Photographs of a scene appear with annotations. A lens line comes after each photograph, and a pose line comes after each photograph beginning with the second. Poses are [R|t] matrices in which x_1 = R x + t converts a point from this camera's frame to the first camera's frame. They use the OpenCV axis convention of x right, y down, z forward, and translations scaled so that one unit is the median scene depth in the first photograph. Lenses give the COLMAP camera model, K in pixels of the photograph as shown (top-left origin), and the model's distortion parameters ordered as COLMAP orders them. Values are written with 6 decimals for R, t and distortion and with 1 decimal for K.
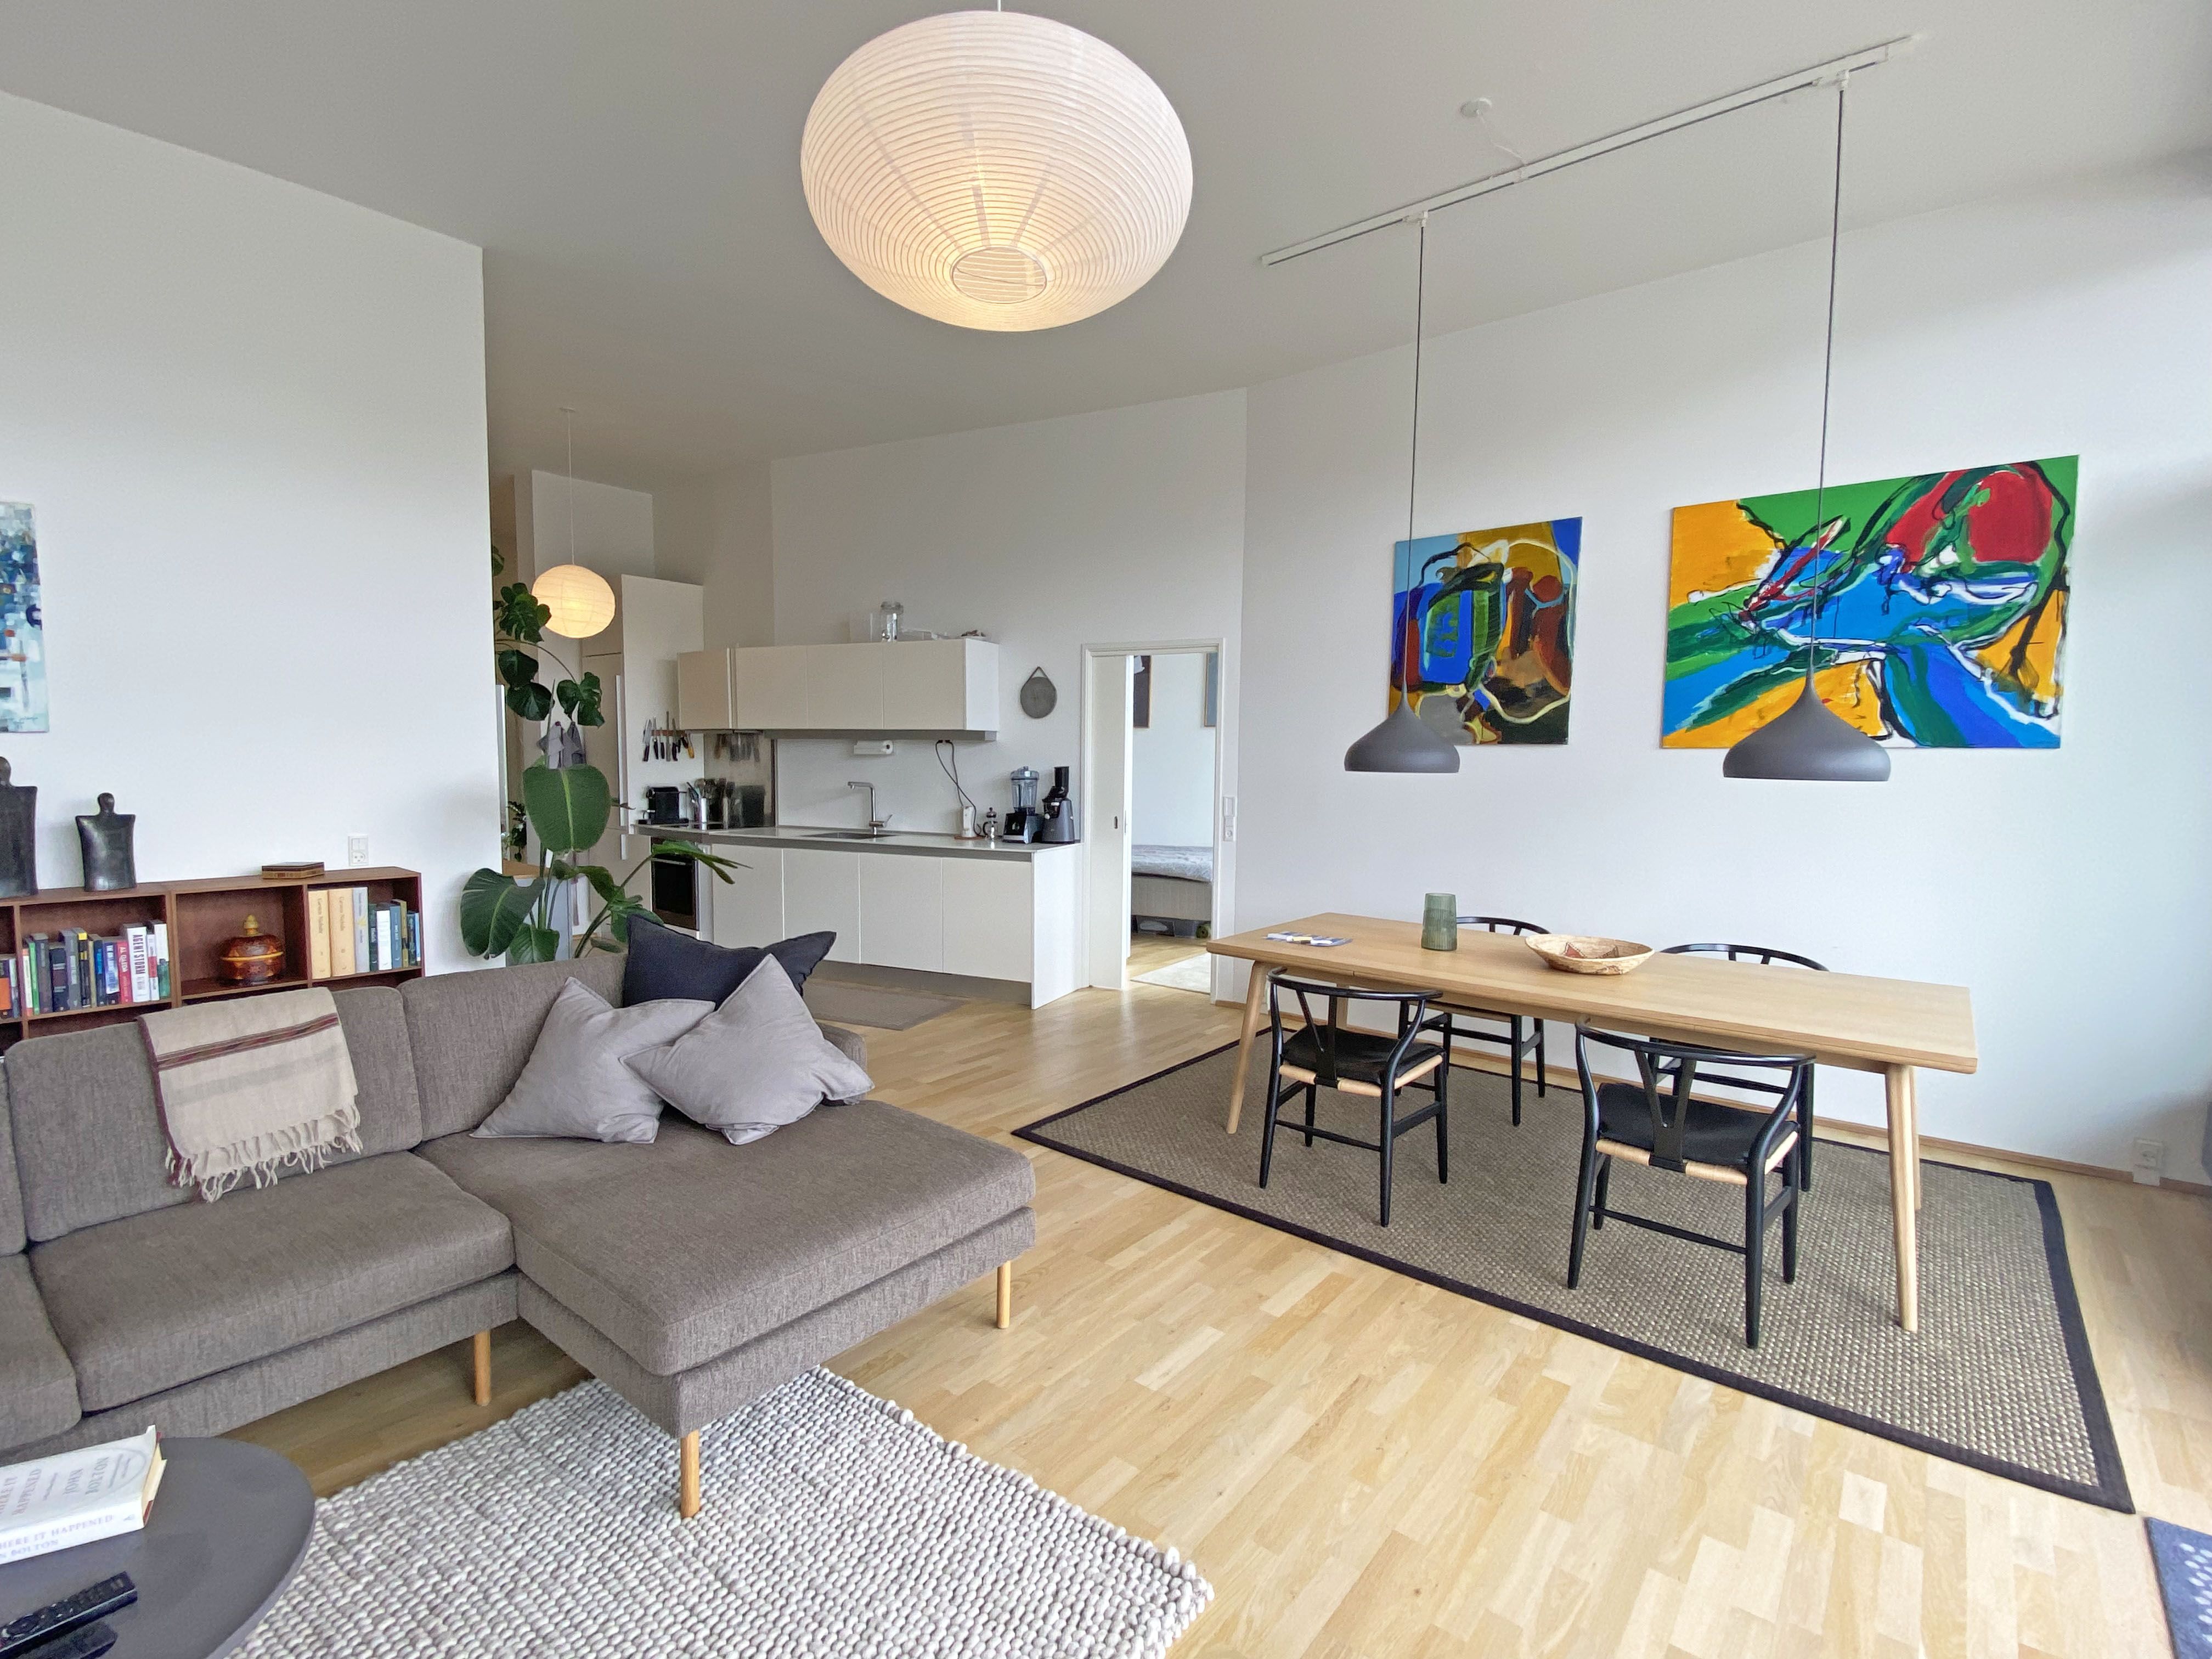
lens RADIAL K [[988.5, 0, 1121.8], [0, 988.5, 824.6], [0, 0, 1]] dist [-0.003553, -0.001240]
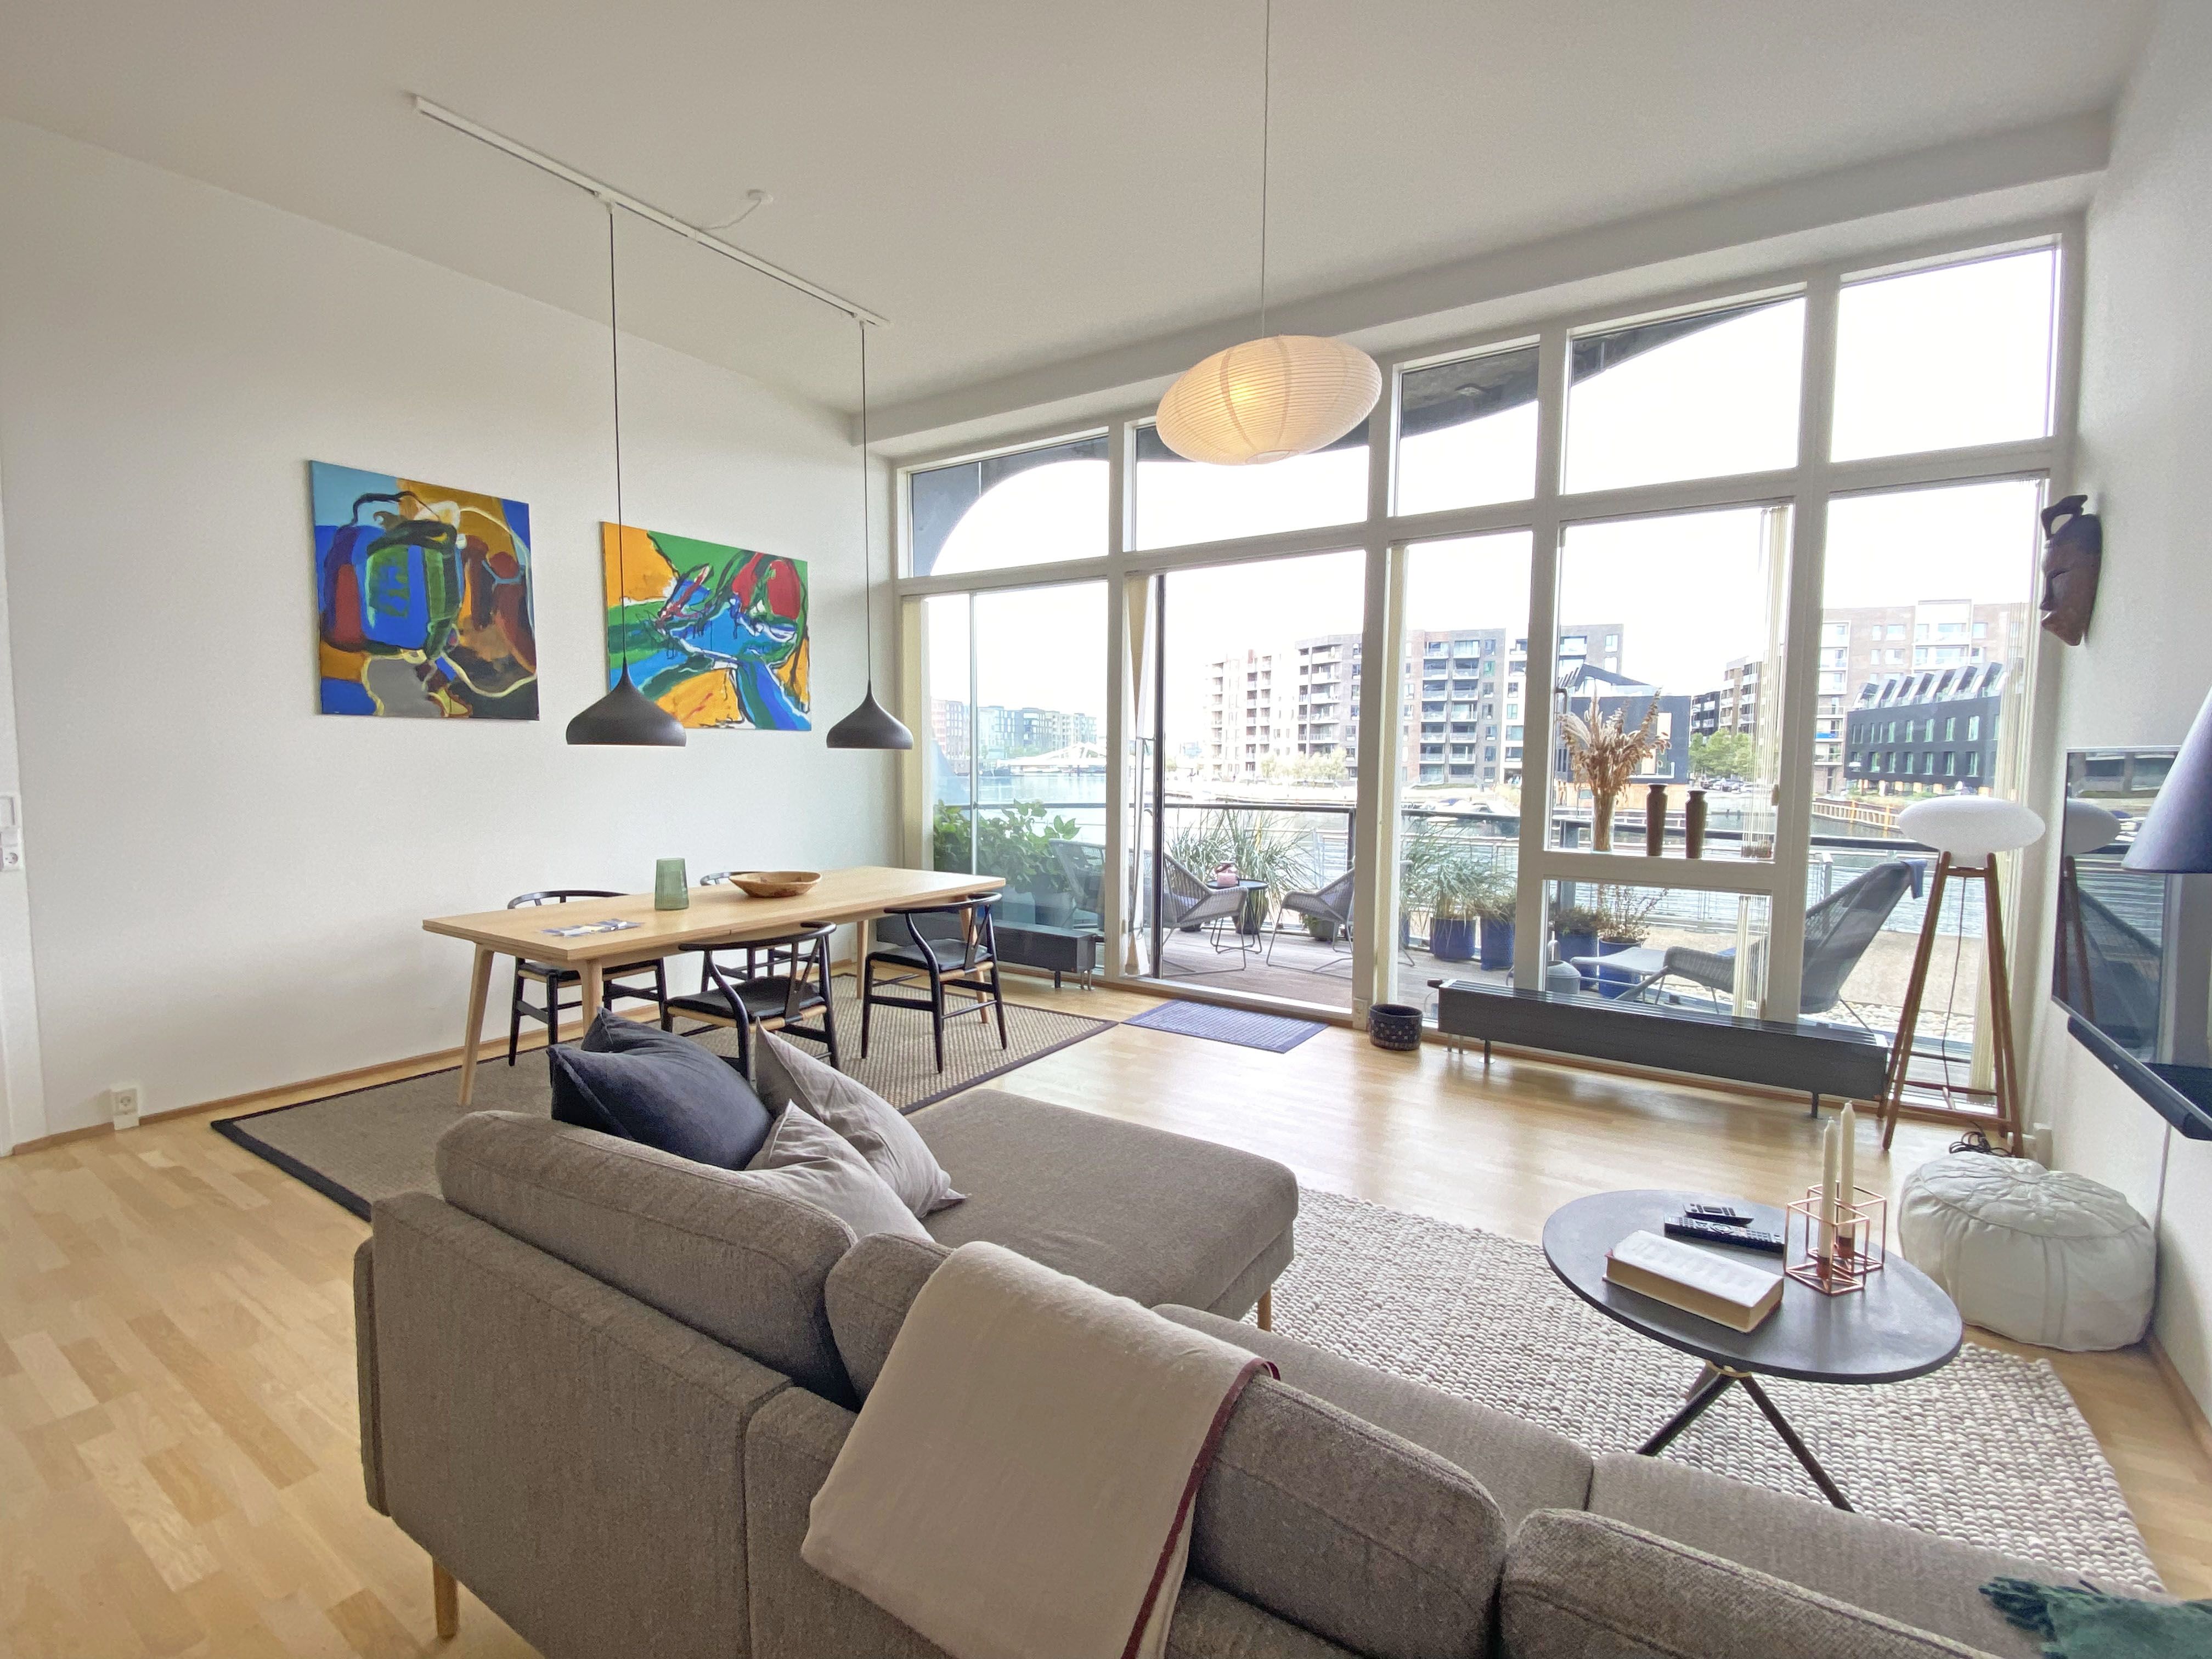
lens RADIAL K [[988.5, 0, 1121.3], [0, 988.5, 828.1], [0, 0, 1]] dist [-0.003553, -0.001240]
pose [[-0.115048, -0.097437, 0.988570, -0.662455], [0.048959, 0.993412, 0.103612, -0.044851], [-0.992153, 0.060320, -0.109520, 0.496543]]
